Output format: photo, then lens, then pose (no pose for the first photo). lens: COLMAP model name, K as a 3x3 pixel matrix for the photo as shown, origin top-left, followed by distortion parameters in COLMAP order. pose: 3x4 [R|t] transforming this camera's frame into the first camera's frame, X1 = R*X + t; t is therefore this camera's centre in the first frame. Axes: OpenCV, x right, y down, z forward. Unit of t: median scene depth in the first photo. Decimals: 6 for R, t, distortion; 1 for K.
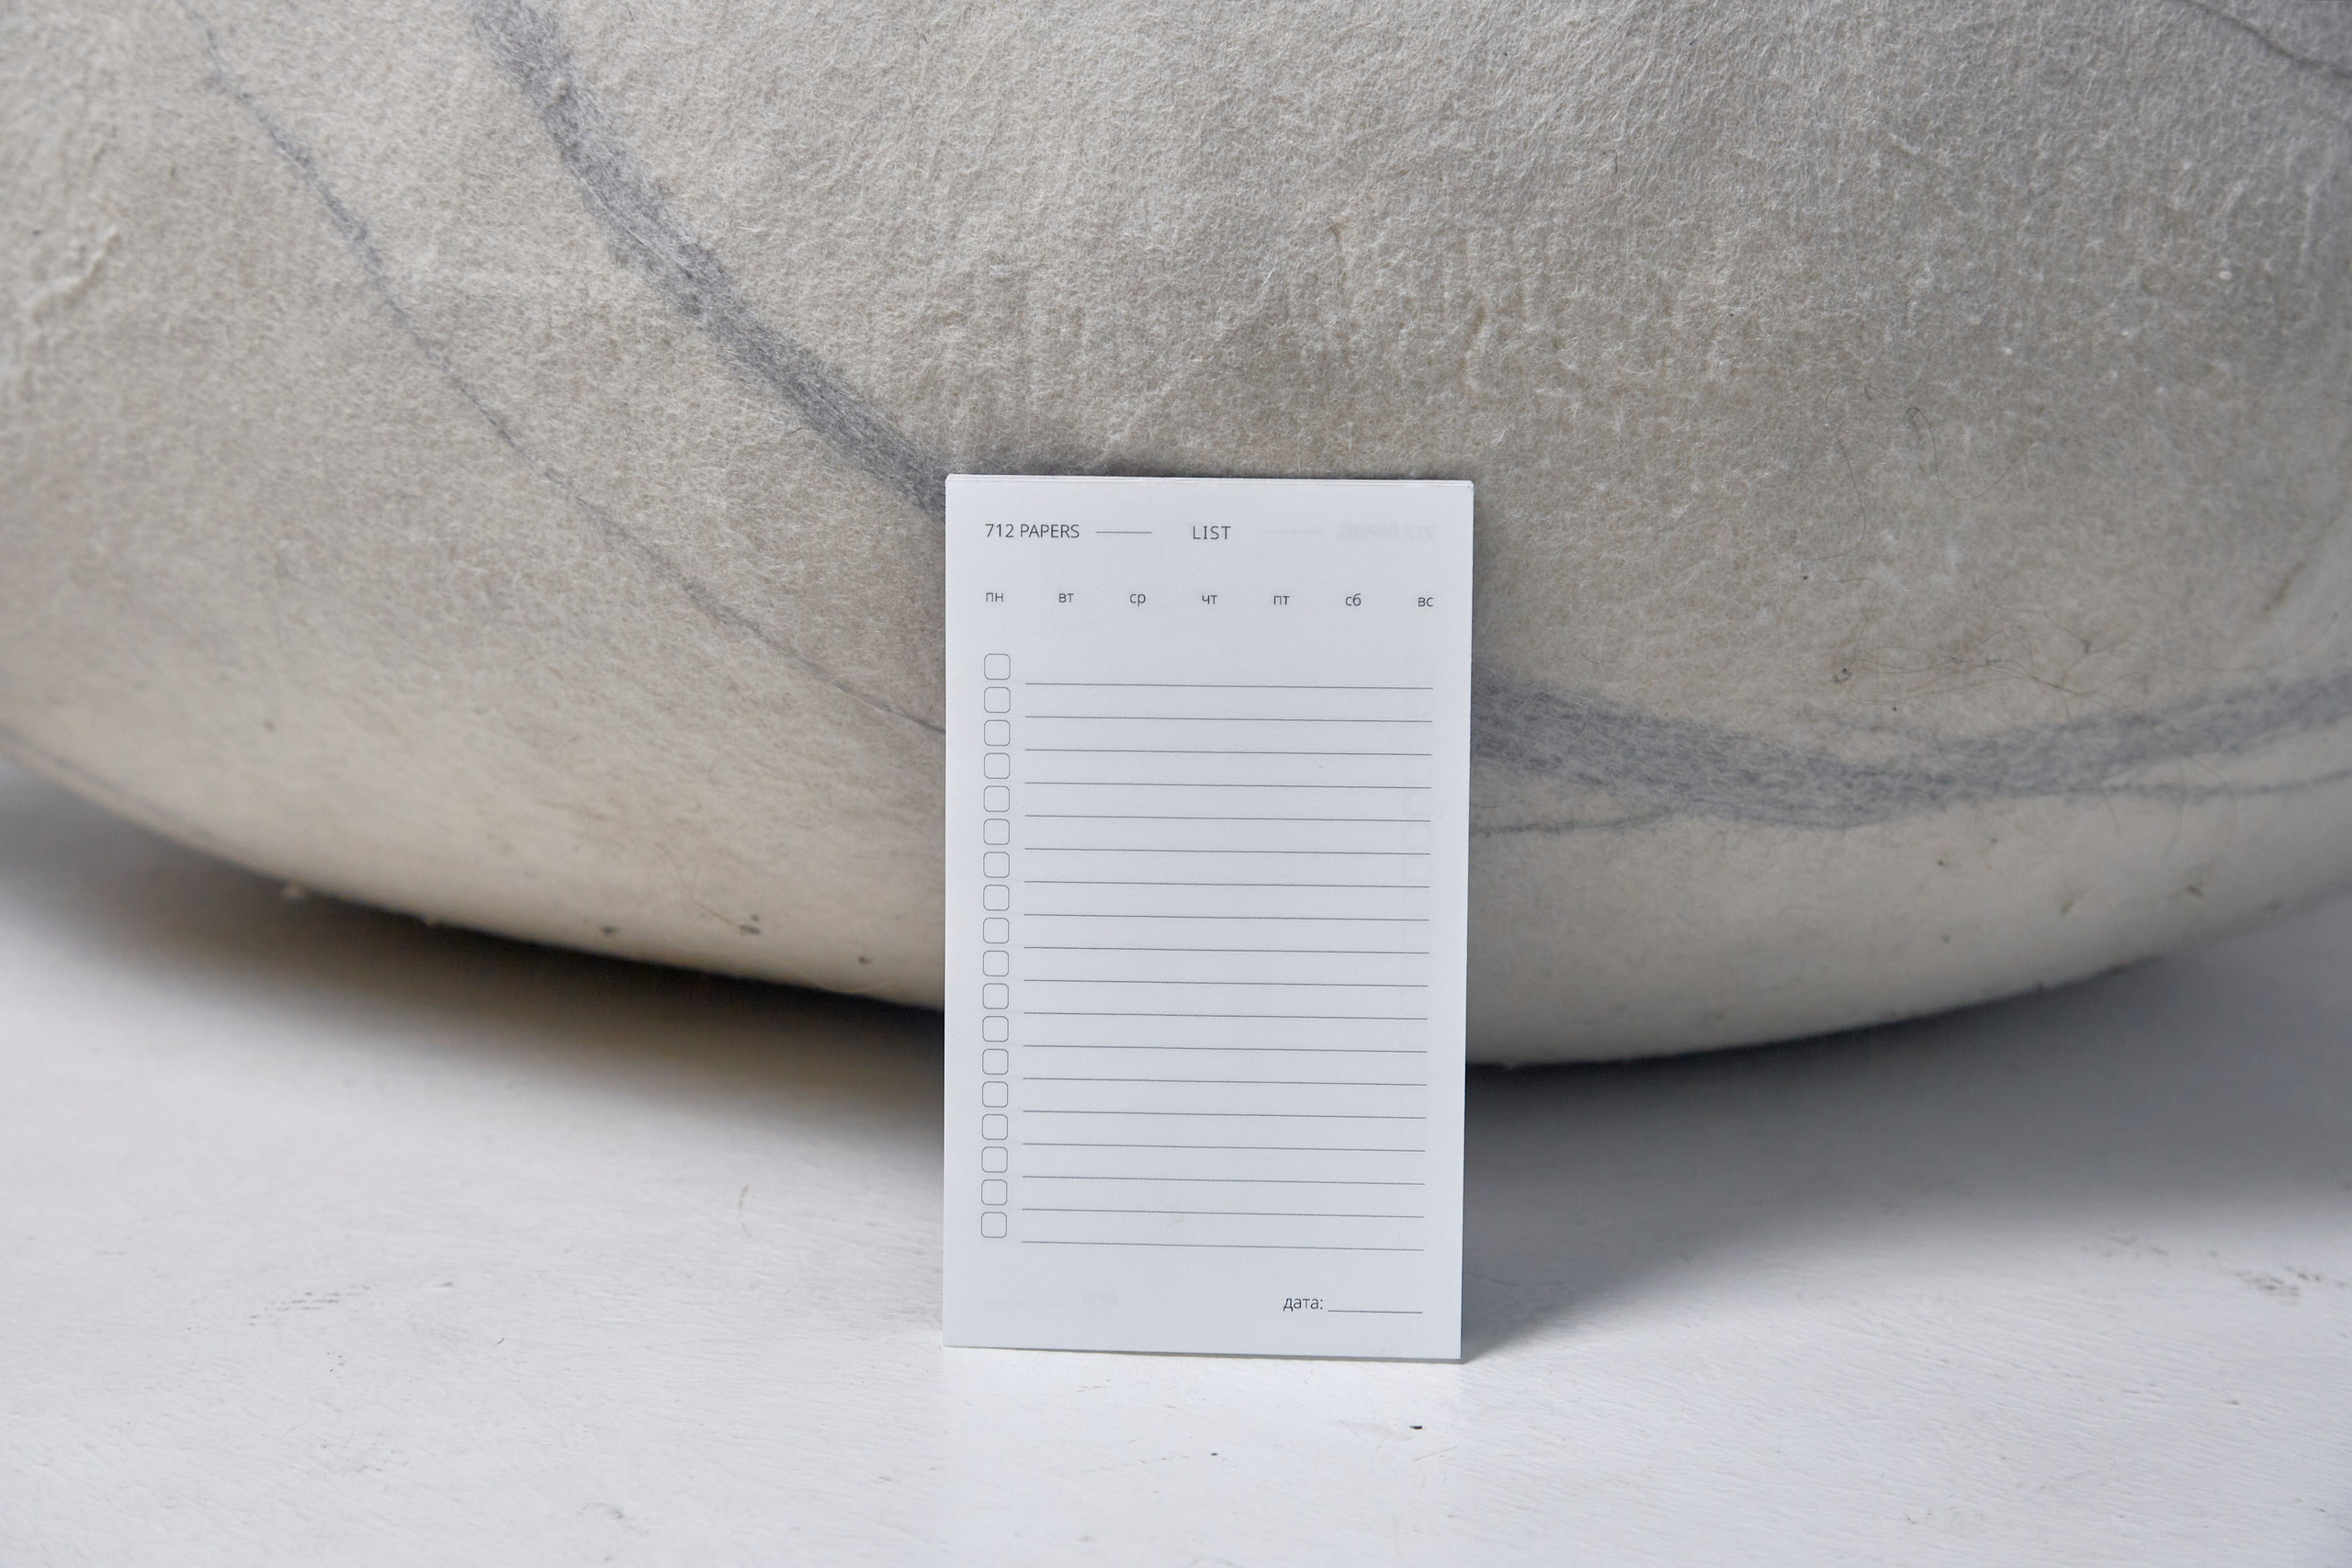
lens RADIAL K [[4673.8, 0, 1179.7], [0, 4673.8, 782.1], [0, 0, 1]] dist [-0.078054, 0.000000]
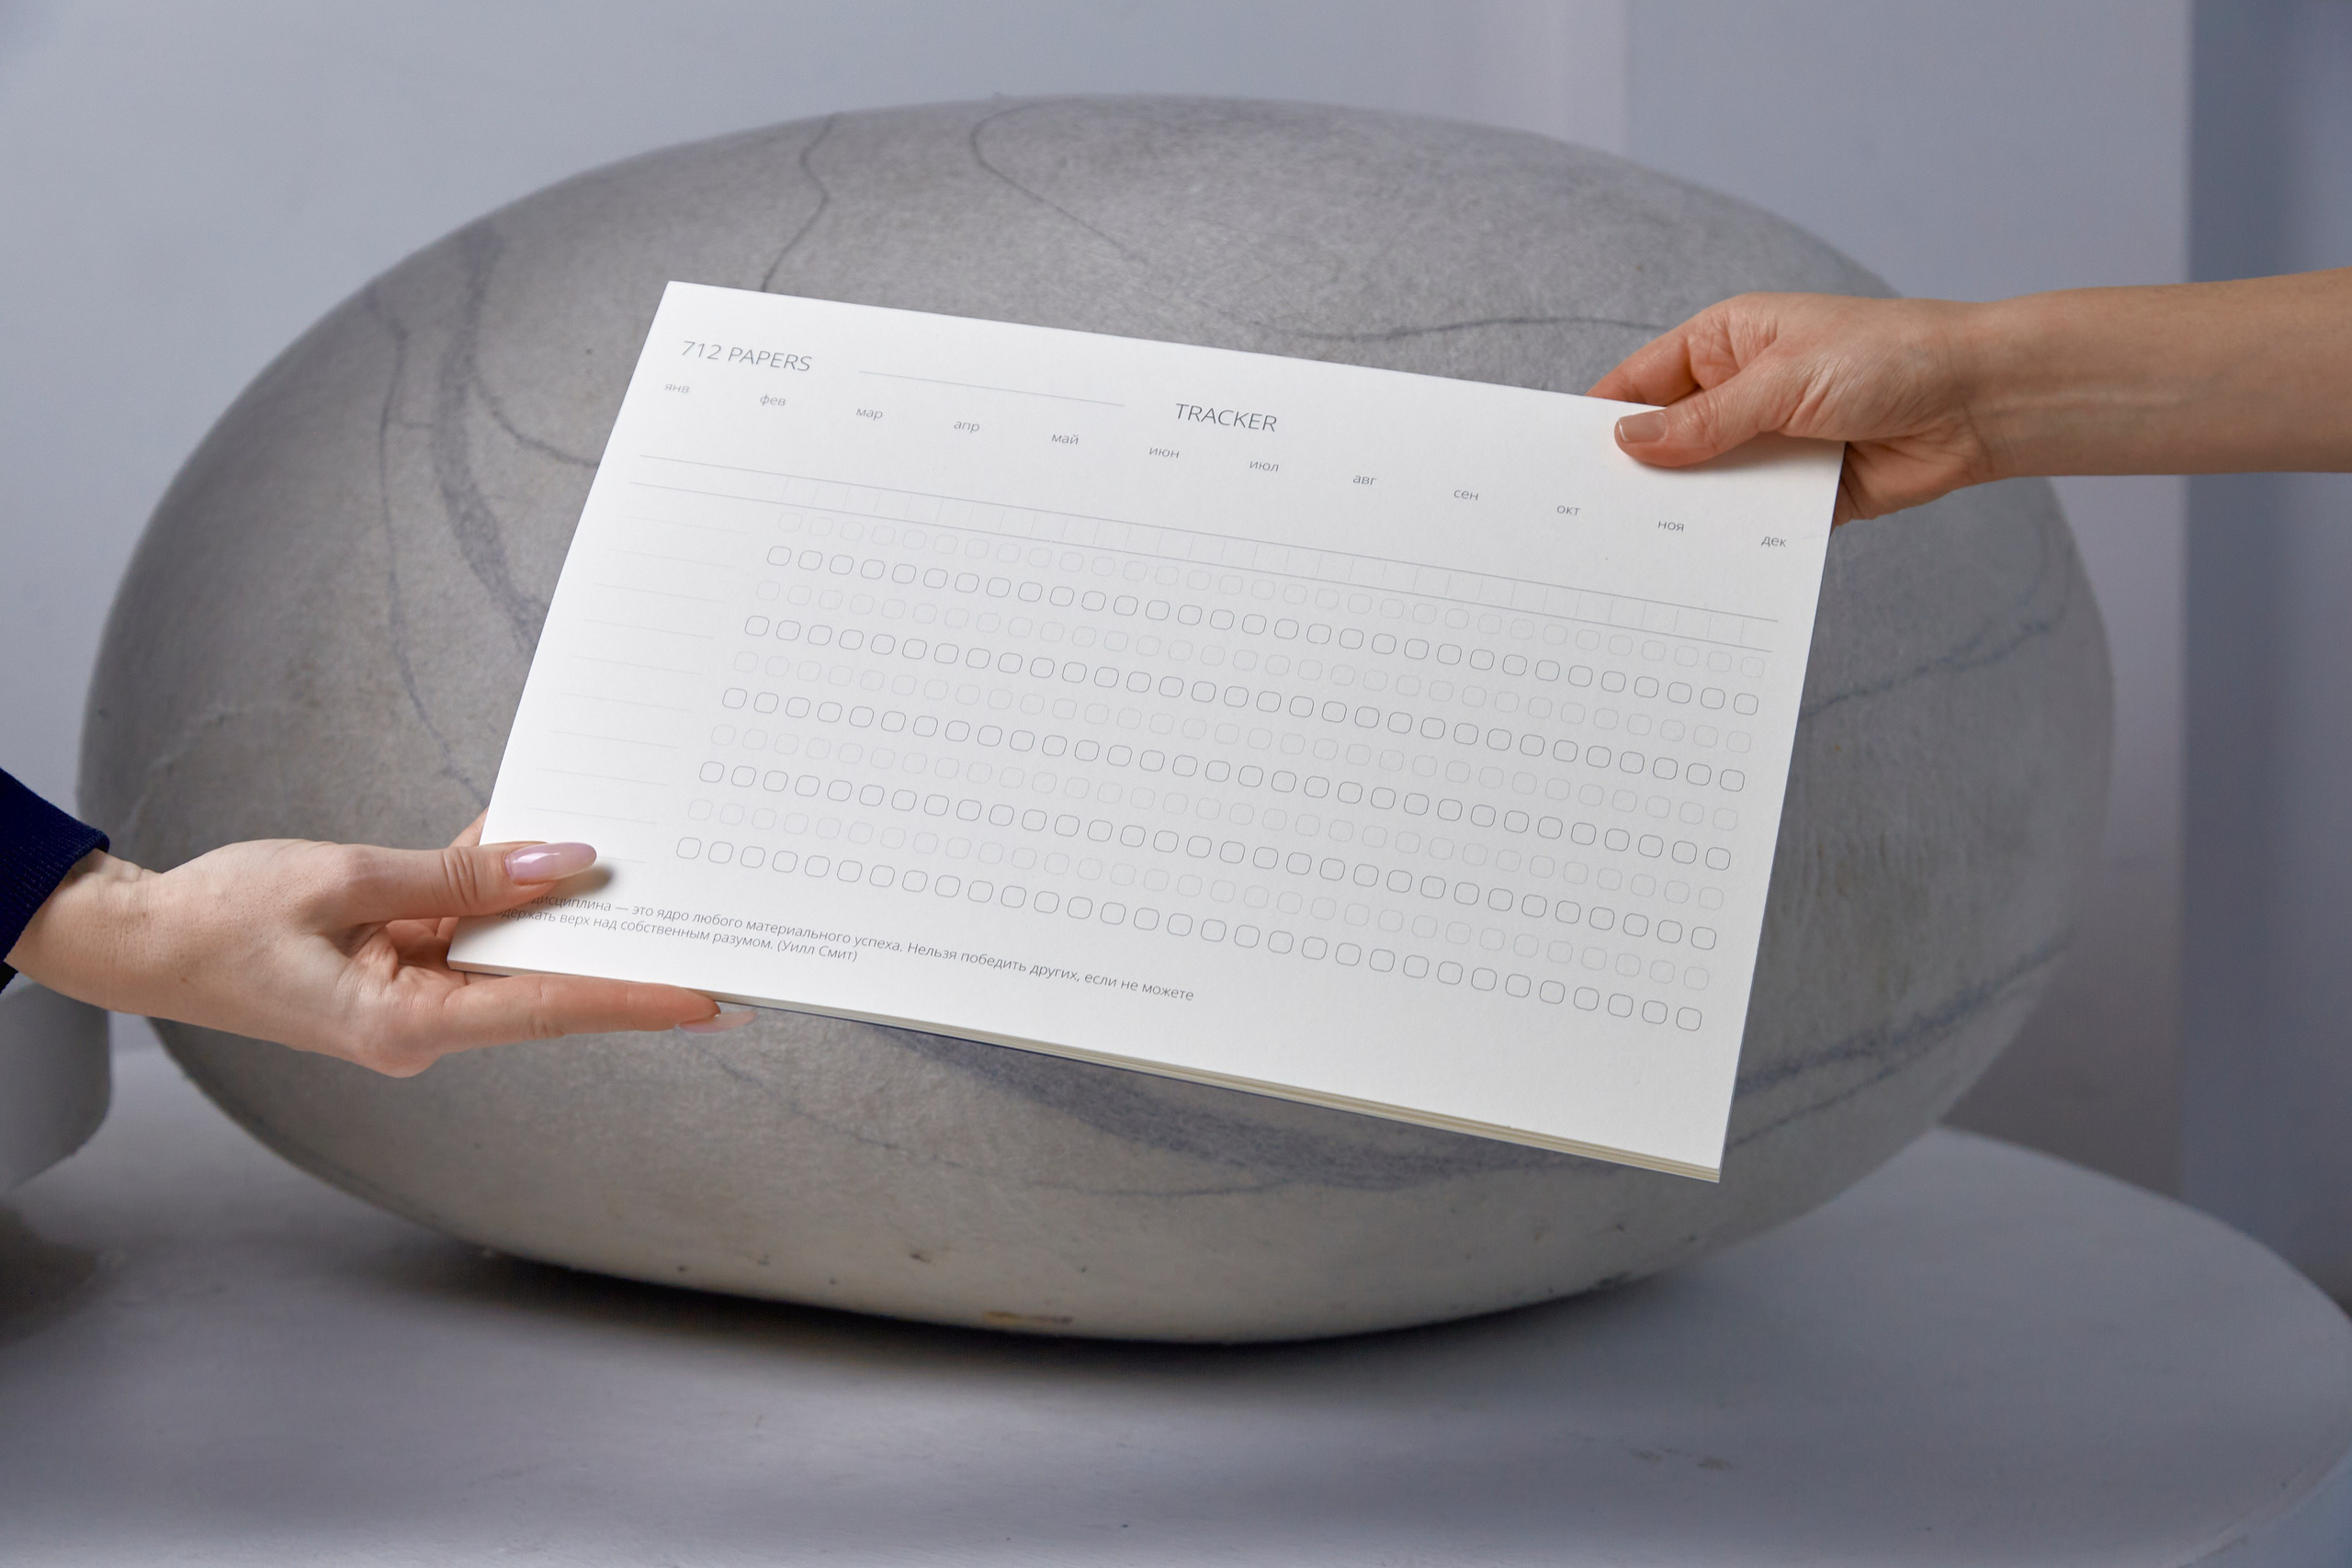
lens RADIAL K [[4532.2, 0, 1179.5], [0, 4532.2, 789.1], [0, 0, 1]] dist [-0.079737, 0.000000]
pose [[0.999572, -0.016138, -0.024396, 0.109347], [0.013624, 0.994903, -0.099910, 0.029085], [0.025884, 0.099535, 0.994697, -0.690347]]
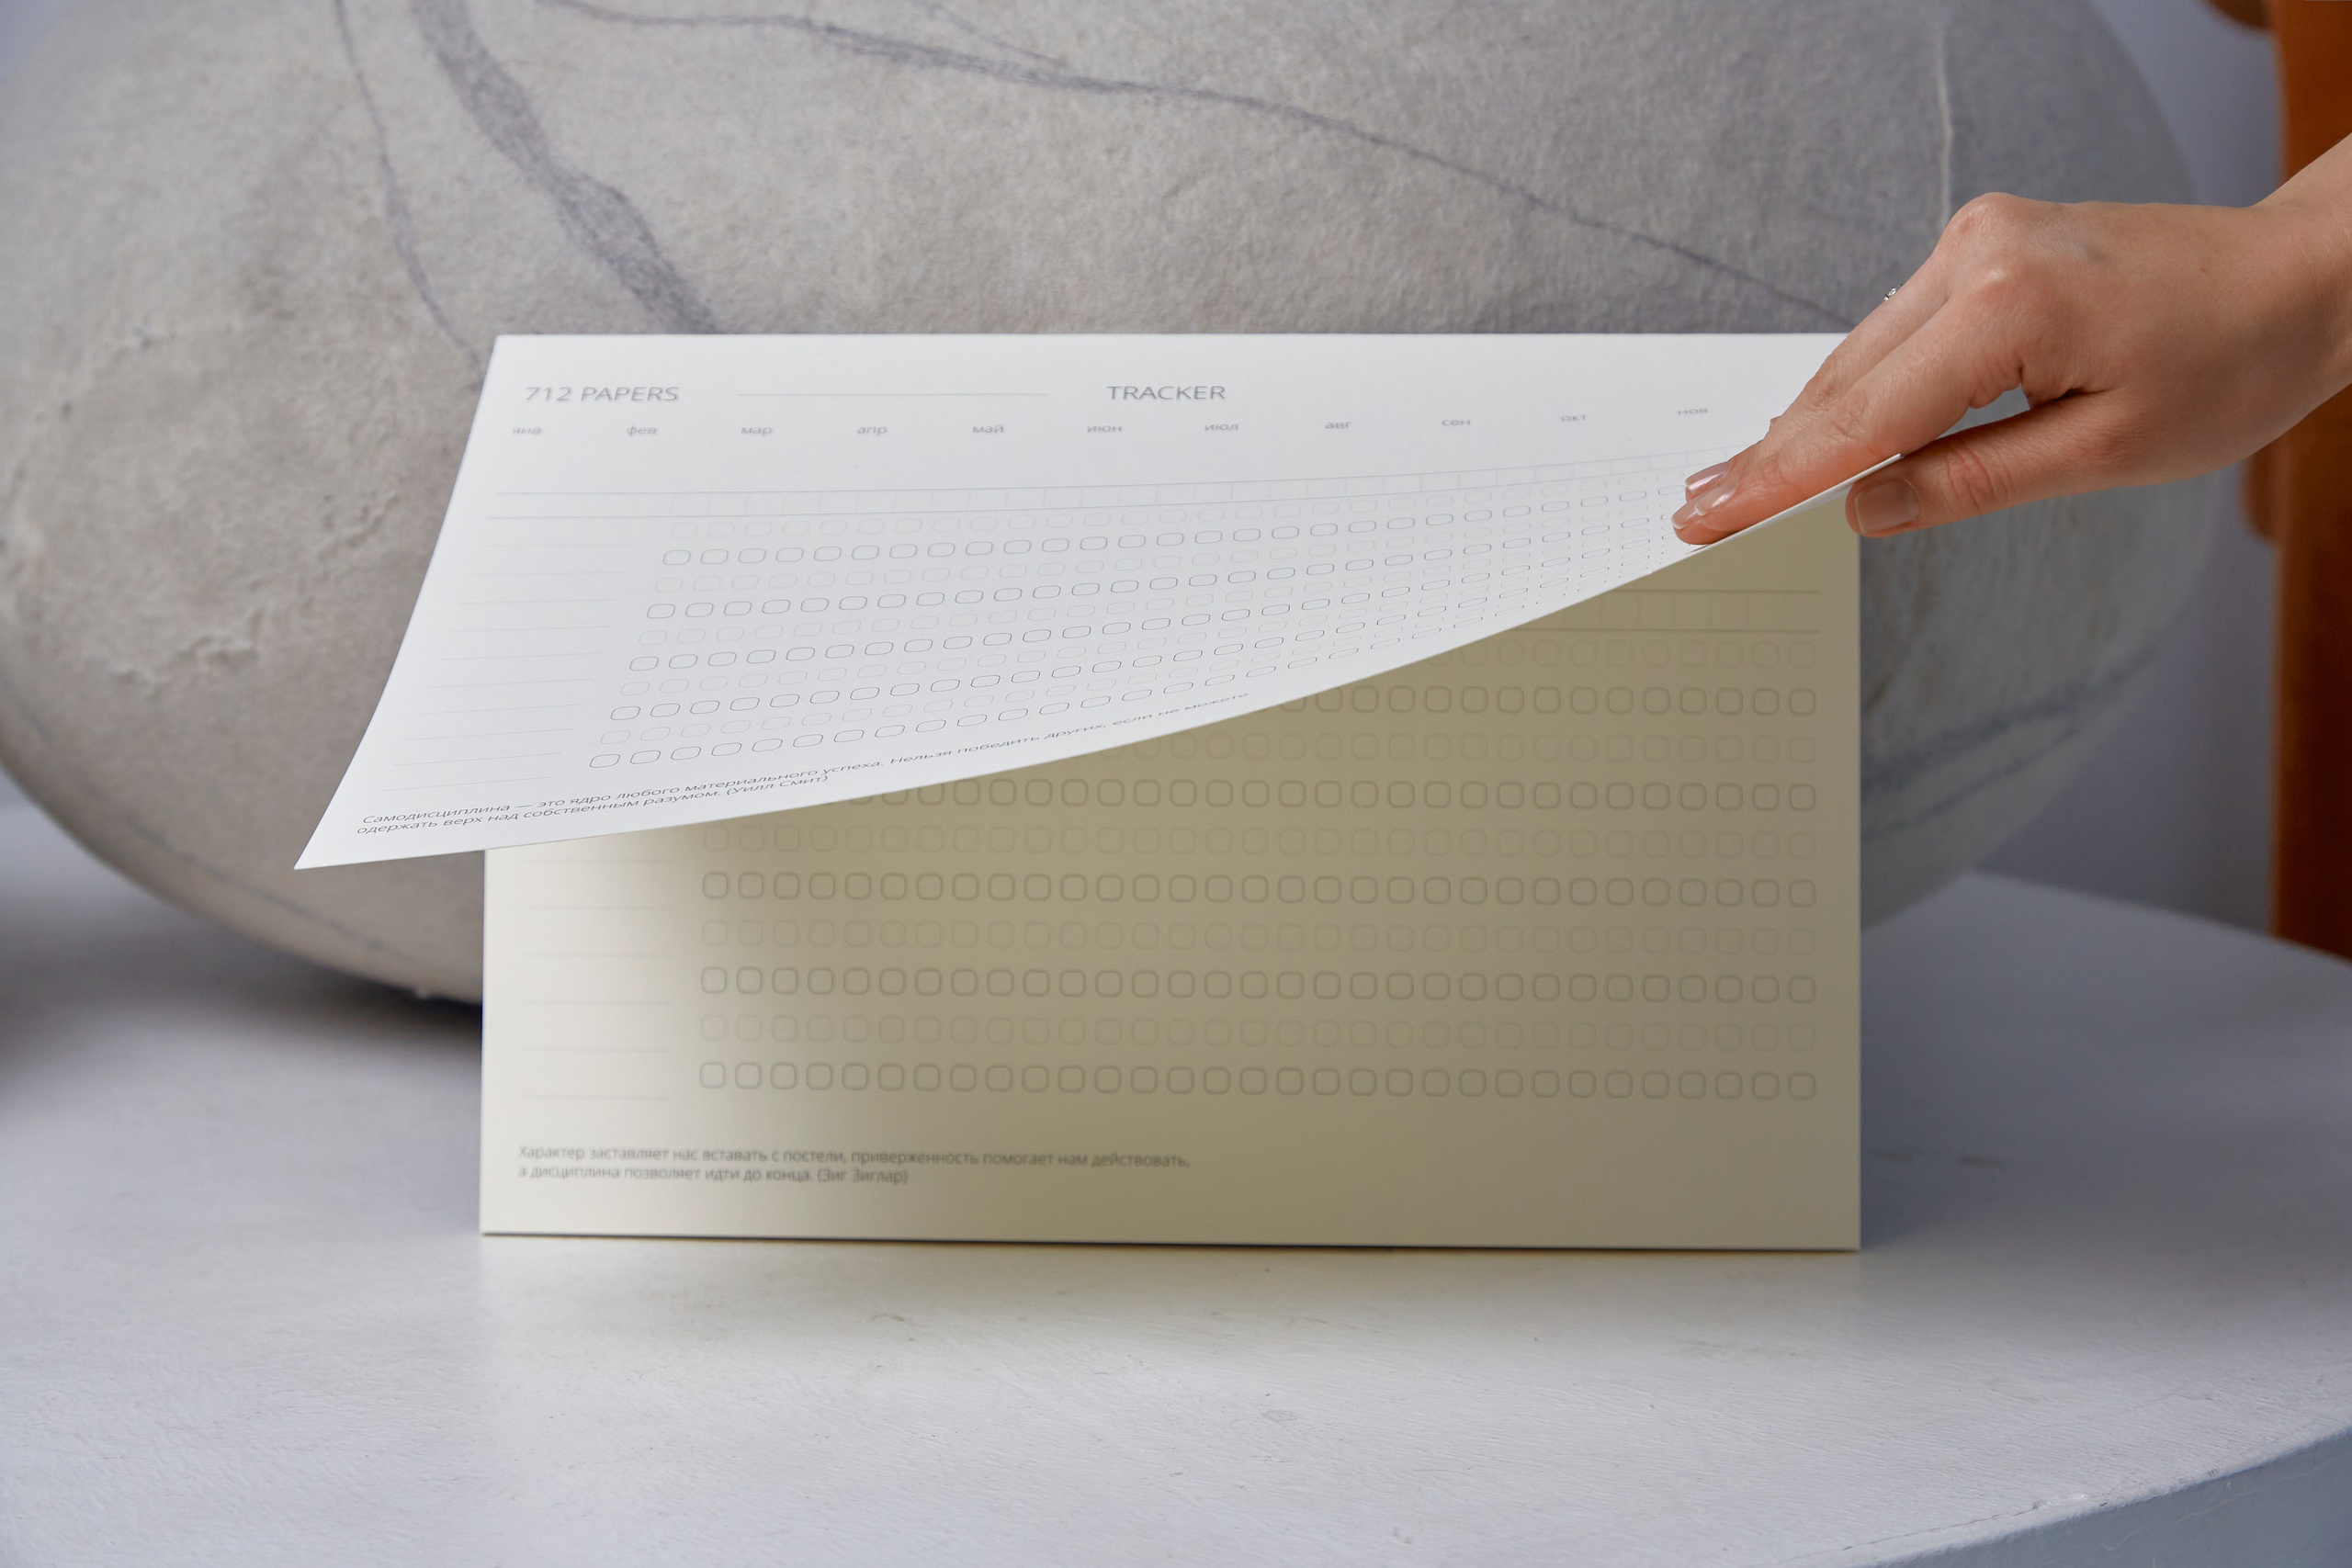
lens RADIAL K [[4066.2, 0, 1187.2], [0, 4066.2, 740.4], [0, 0, 1]] dist [-0.059549, 0.000000]
pose [[0.985709, -0.030583, 0.165658, -0.207640], [0.044418, 0.995767, -0.080466, 0.071121], [-0.162496, 0.086675, 0.982895, -0.267830]]
